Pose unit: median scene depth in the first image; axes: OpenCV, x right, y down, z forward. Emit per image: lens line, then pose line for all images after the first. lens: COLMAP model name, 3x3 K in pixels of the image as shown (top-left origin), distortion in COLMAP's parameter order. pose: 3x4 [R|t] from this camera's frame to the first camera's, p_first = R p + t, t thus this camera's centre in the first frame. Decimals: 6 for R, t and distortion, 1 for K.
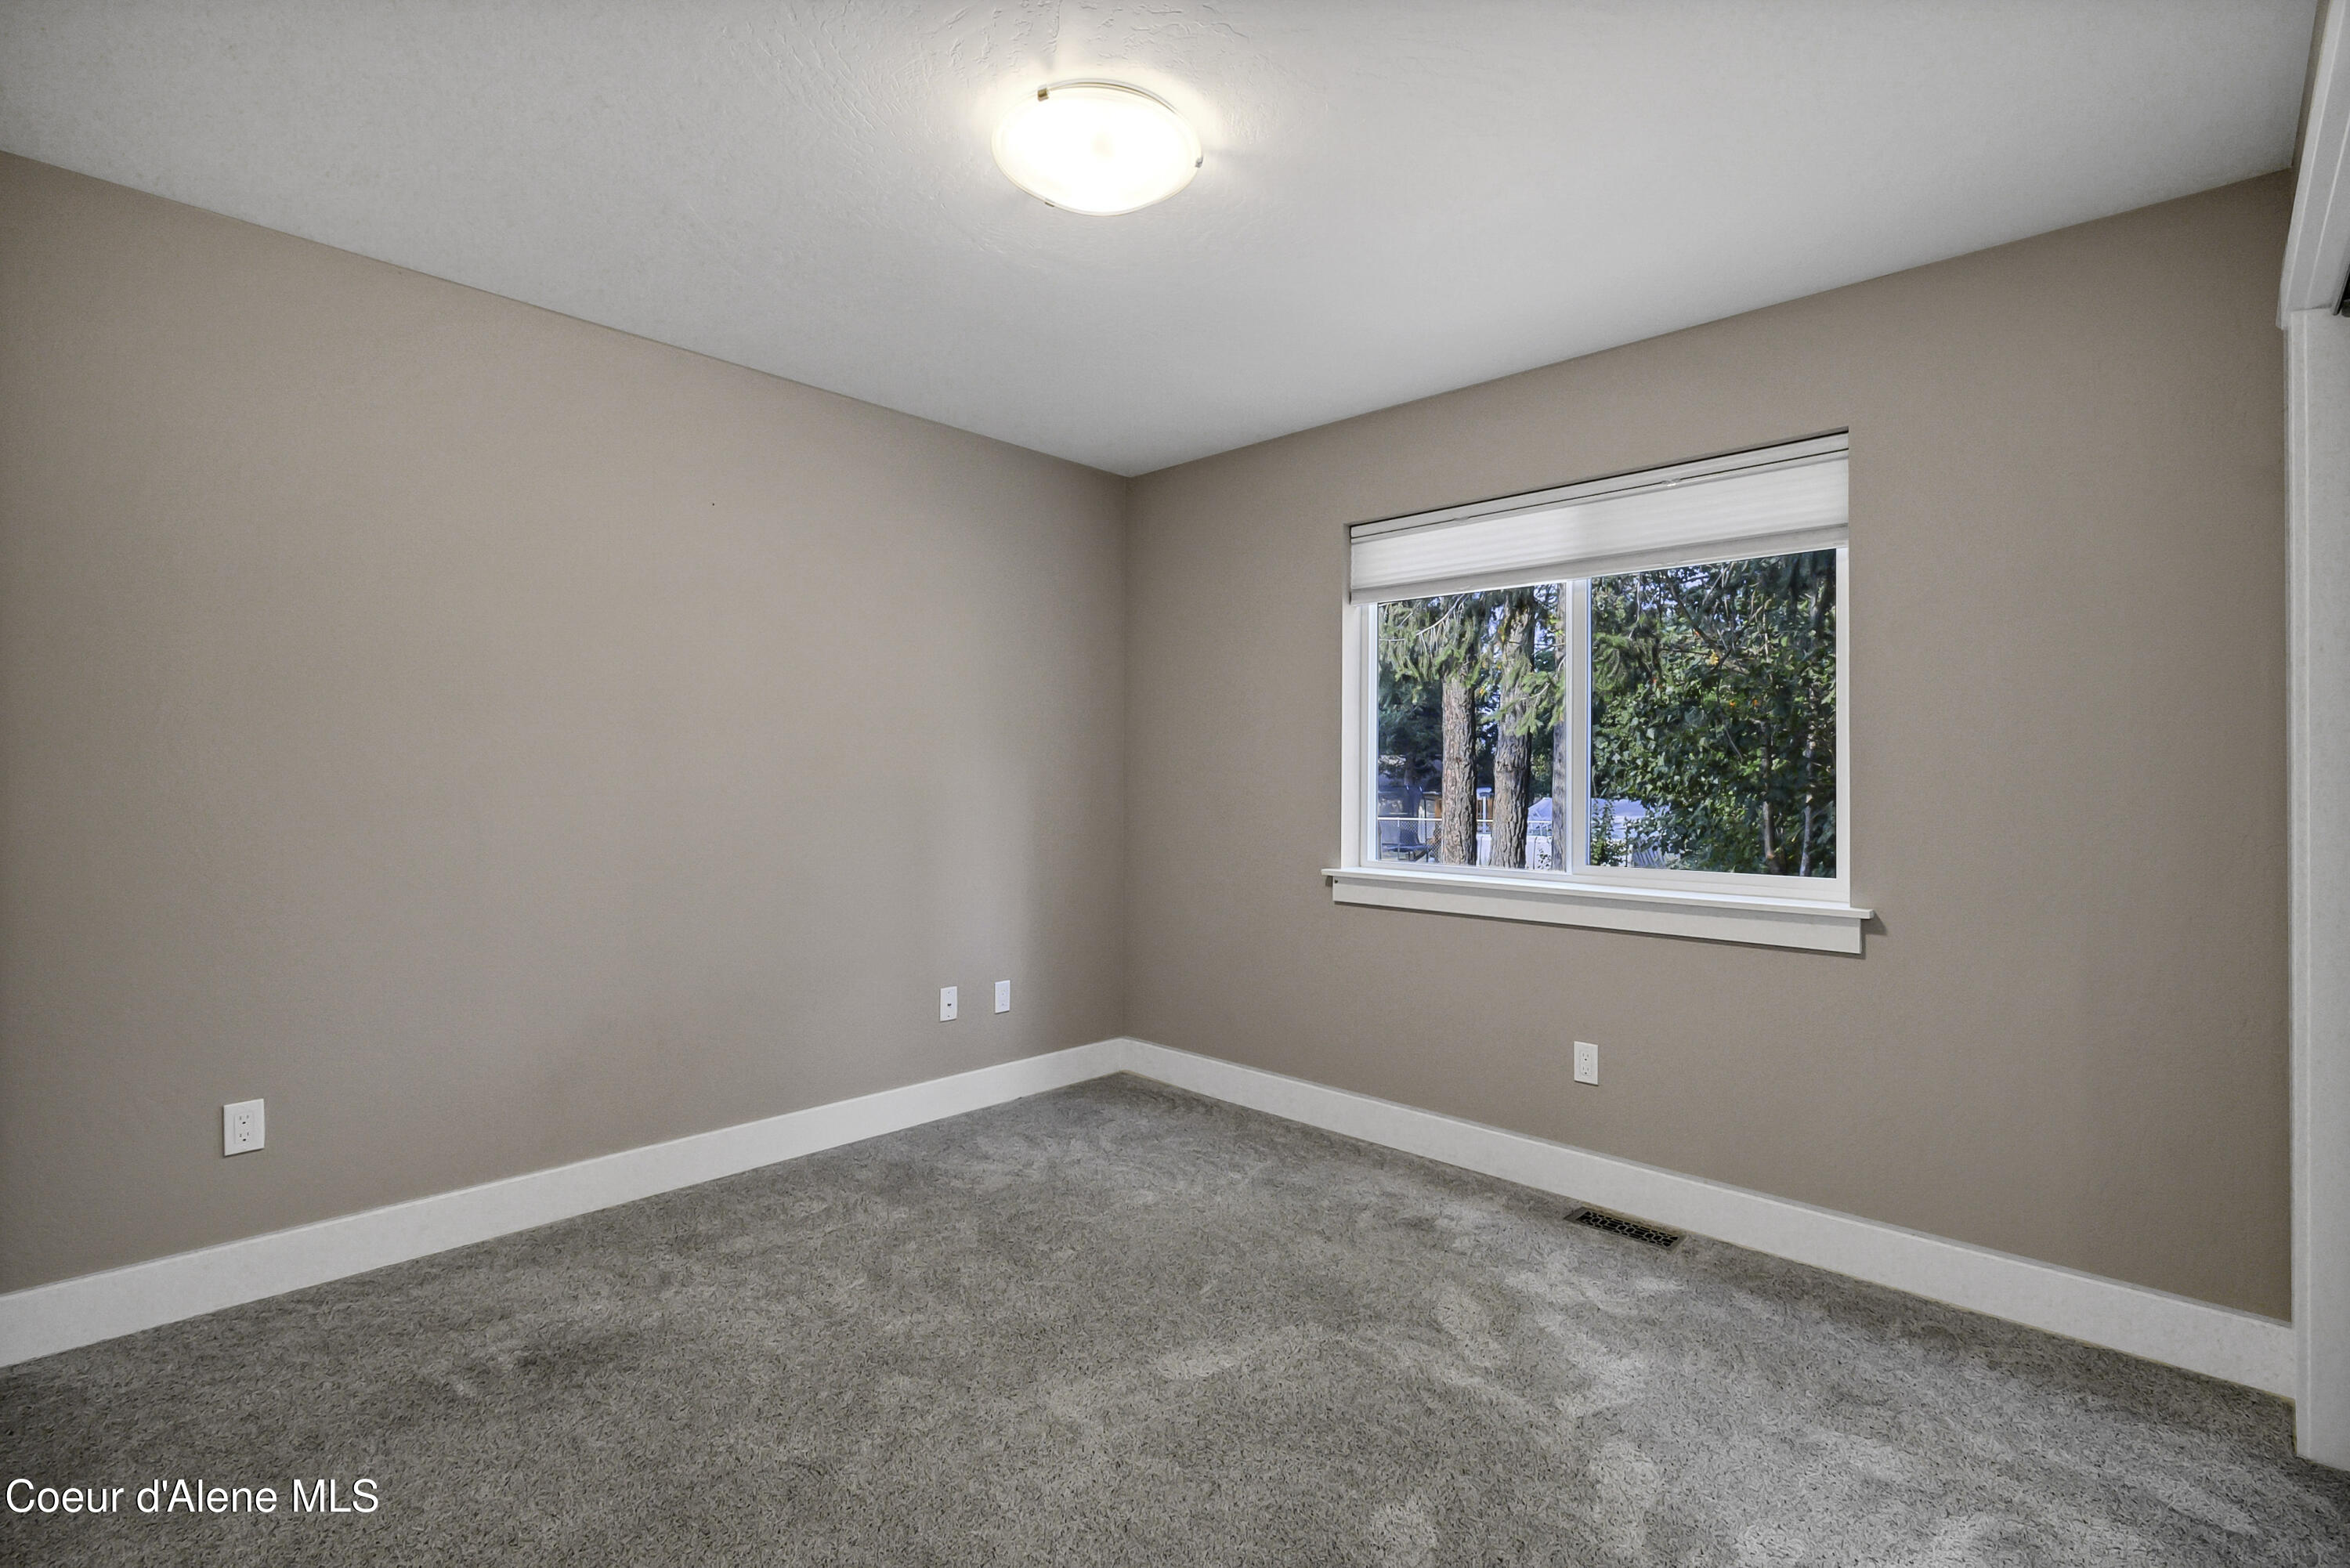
lens RADIAL K [[1069.9, 0, 1175.0], [0, 1069.9, 784.0], [0, 0, 1]] dist [-0.002547, -0.001124]
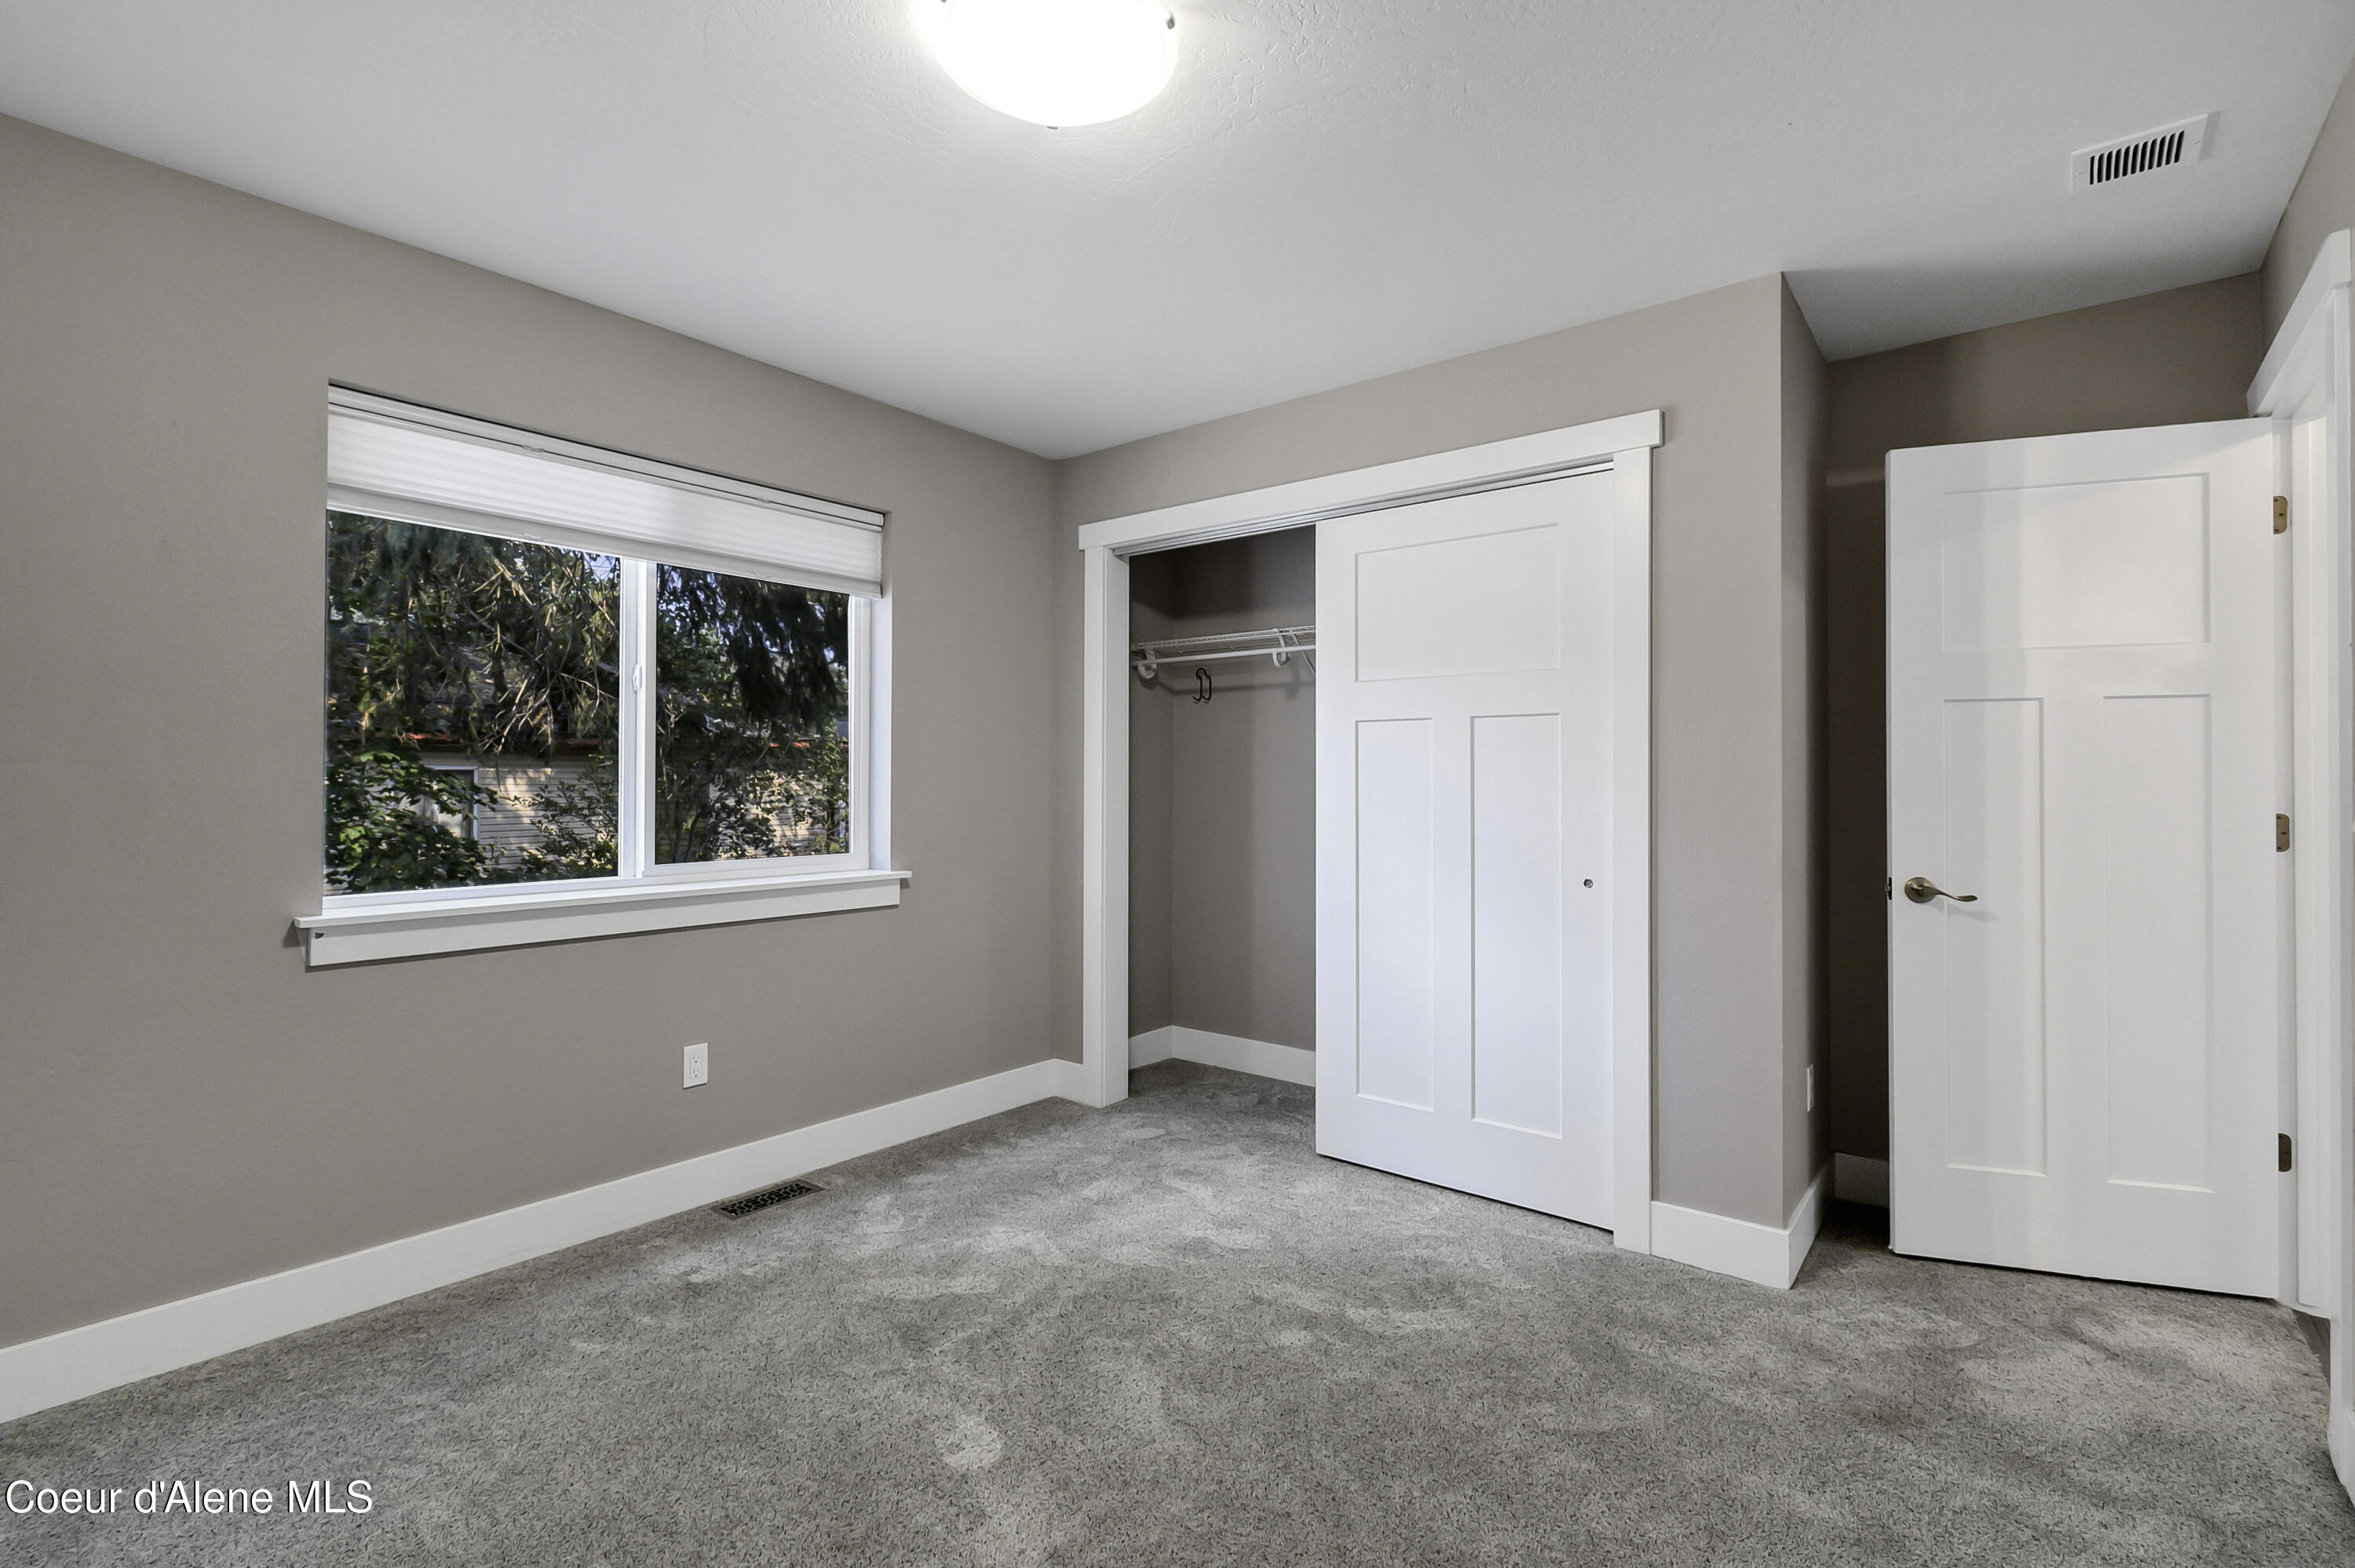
lens RADIAL K [[1072.1, 0, 1177.5], [0, 1072.1, 784.0], [0, 0, 1]] dist [-0.002547, -0.001124]
pose [[-0.085008, -0.015266, 0.996263, -0.734478], [-0.007334, 0.999865, 0.014695, -0.016817], [-0.996353, -0.006058, -0.085108, 0.755952]]
